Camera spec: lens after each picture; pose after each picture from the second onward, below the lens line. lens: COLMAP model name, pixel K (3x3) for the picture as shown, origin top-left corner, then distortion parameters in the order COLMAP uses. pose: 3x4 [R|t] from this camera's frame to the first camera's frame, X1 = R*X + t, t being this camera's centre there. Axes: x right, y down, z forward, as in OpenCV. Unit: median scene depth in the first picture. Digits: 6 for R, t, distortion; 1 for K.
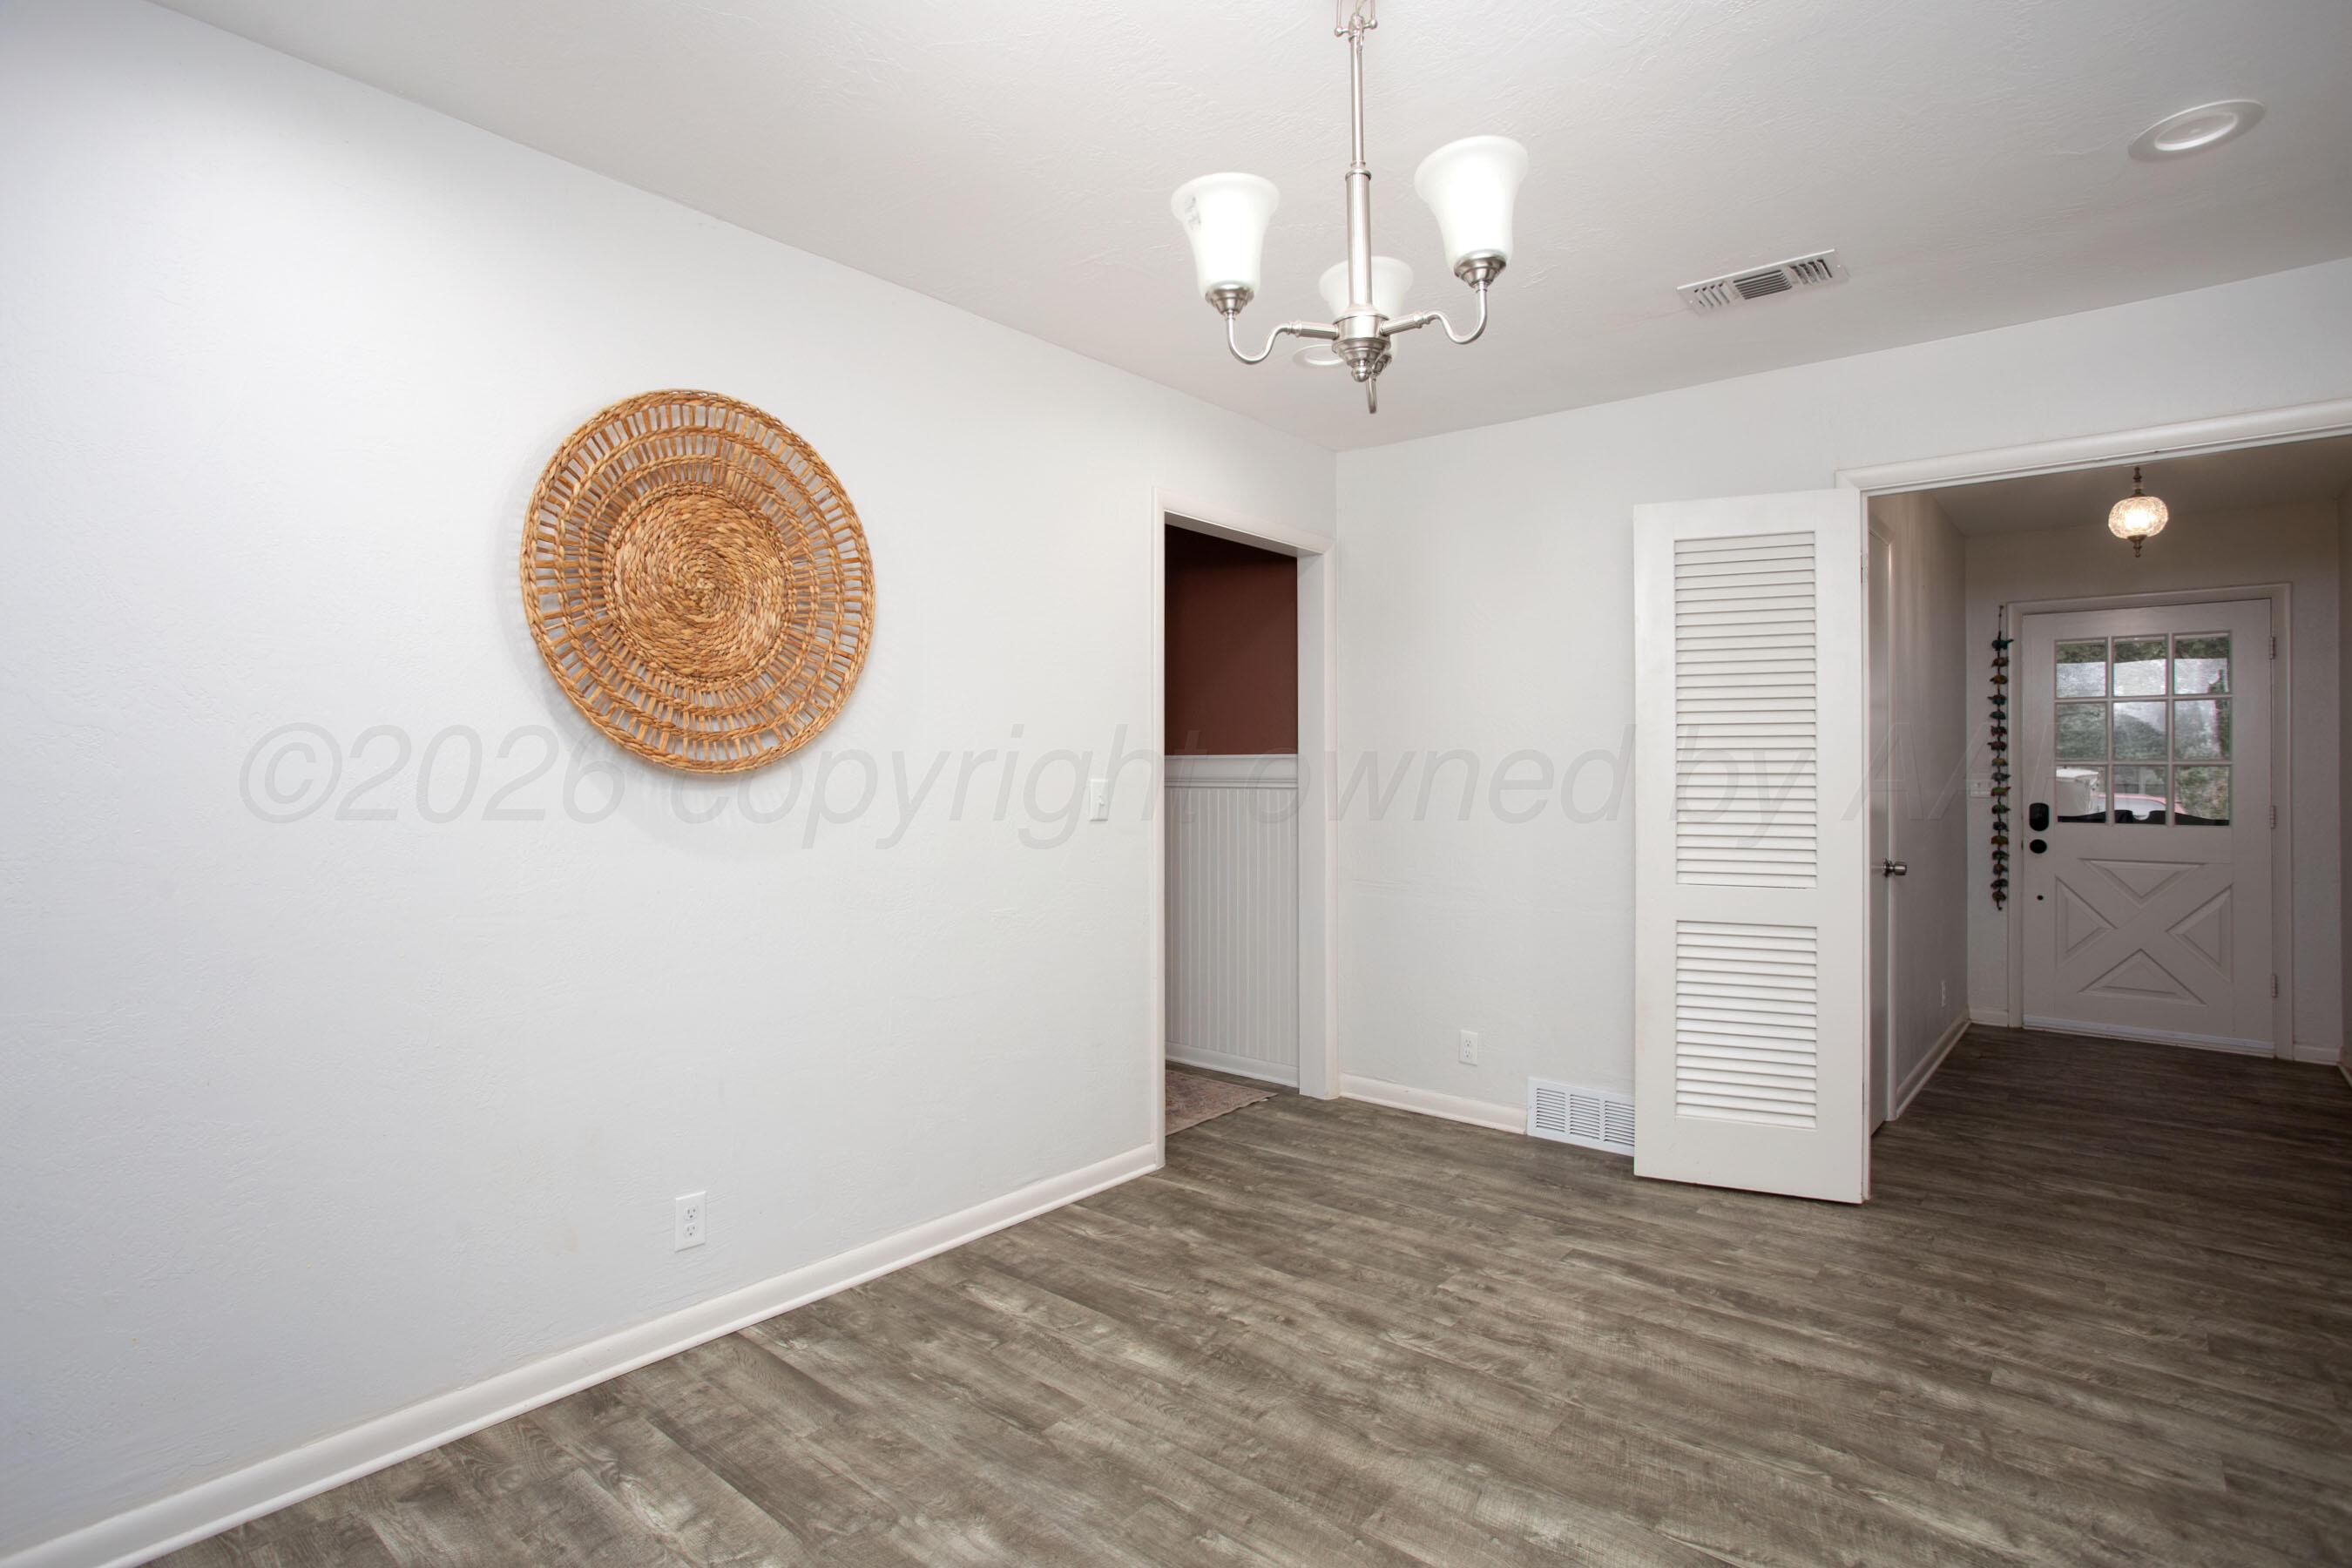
lens RADIAL K [[1166.4, 0, 1184.0], [0, 1166.4, 779.2], [0, 0, 1]] dist [-0.062484, 0.029099]
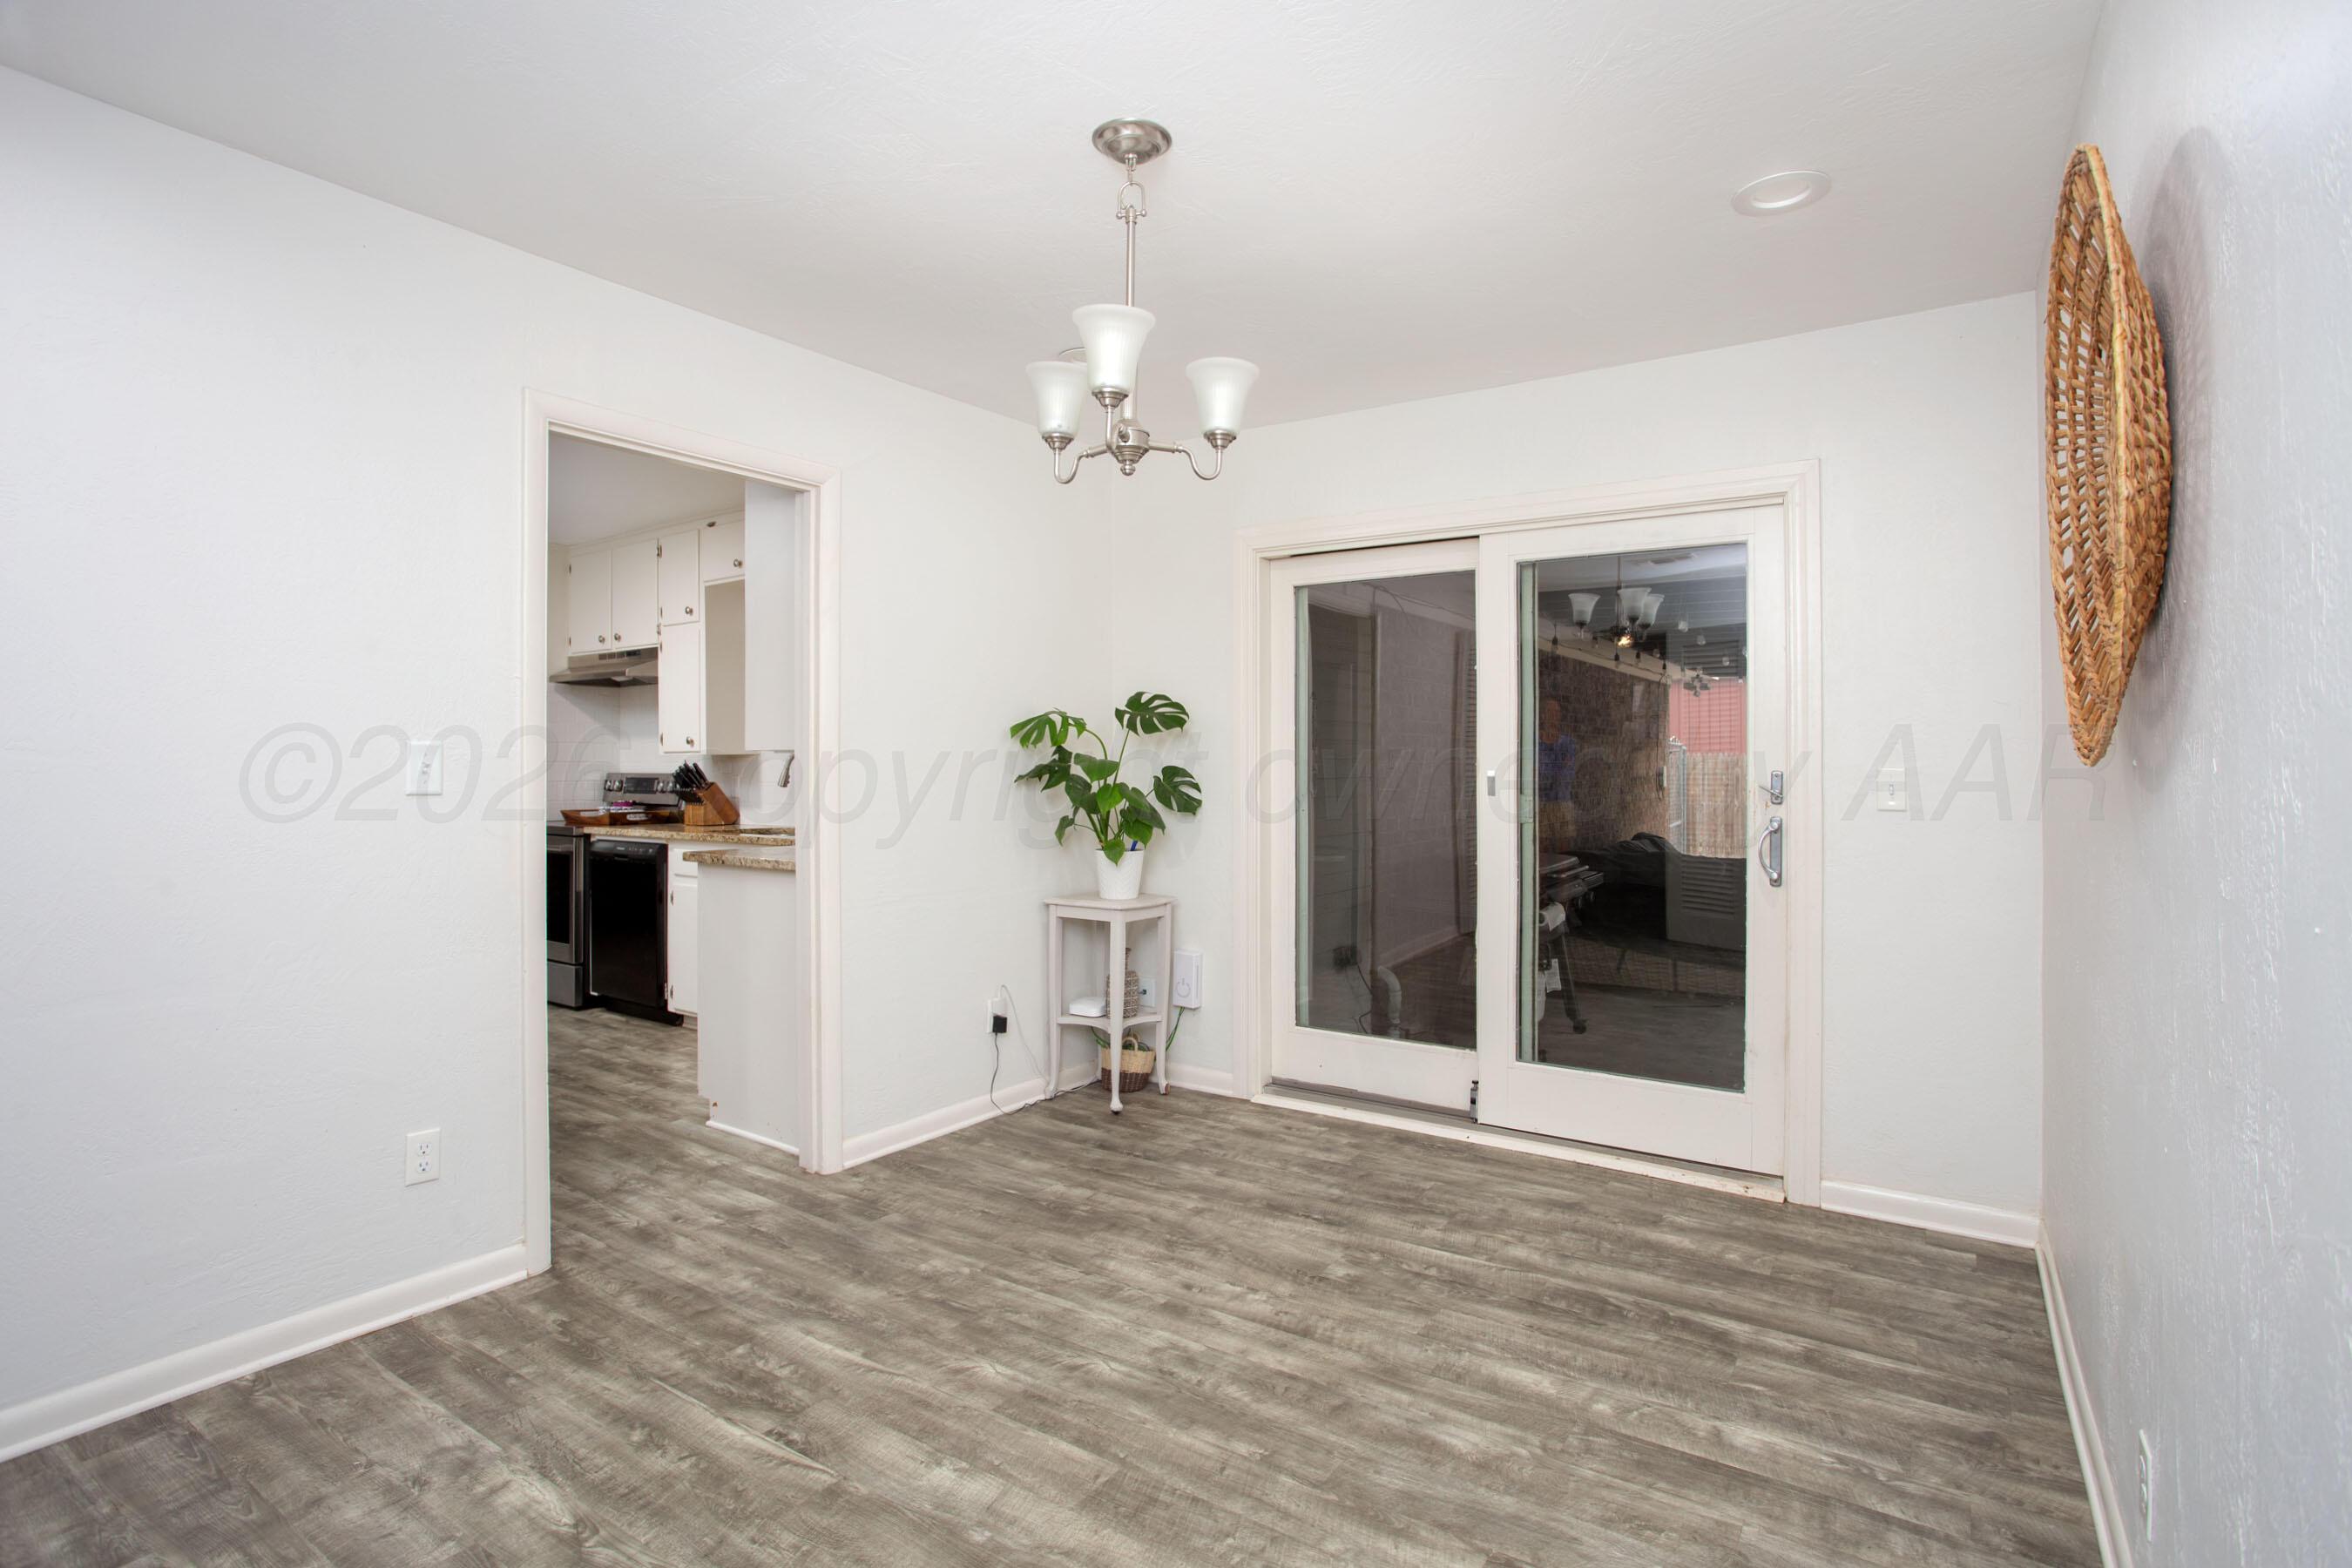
lens RADIAL K [[1166.4, 0, 1184.0], [0, 1166.4, 779.2], [0, 0, 1]] dist [-0.062484, 0.029099]
pose [[-0.994131, -0.003898, -0.108115, 0.204368], [-0.004187, 0.999988, 0.002442, 0.007501], [0.108104, 0.002881, -0.994135, 1.989812]]
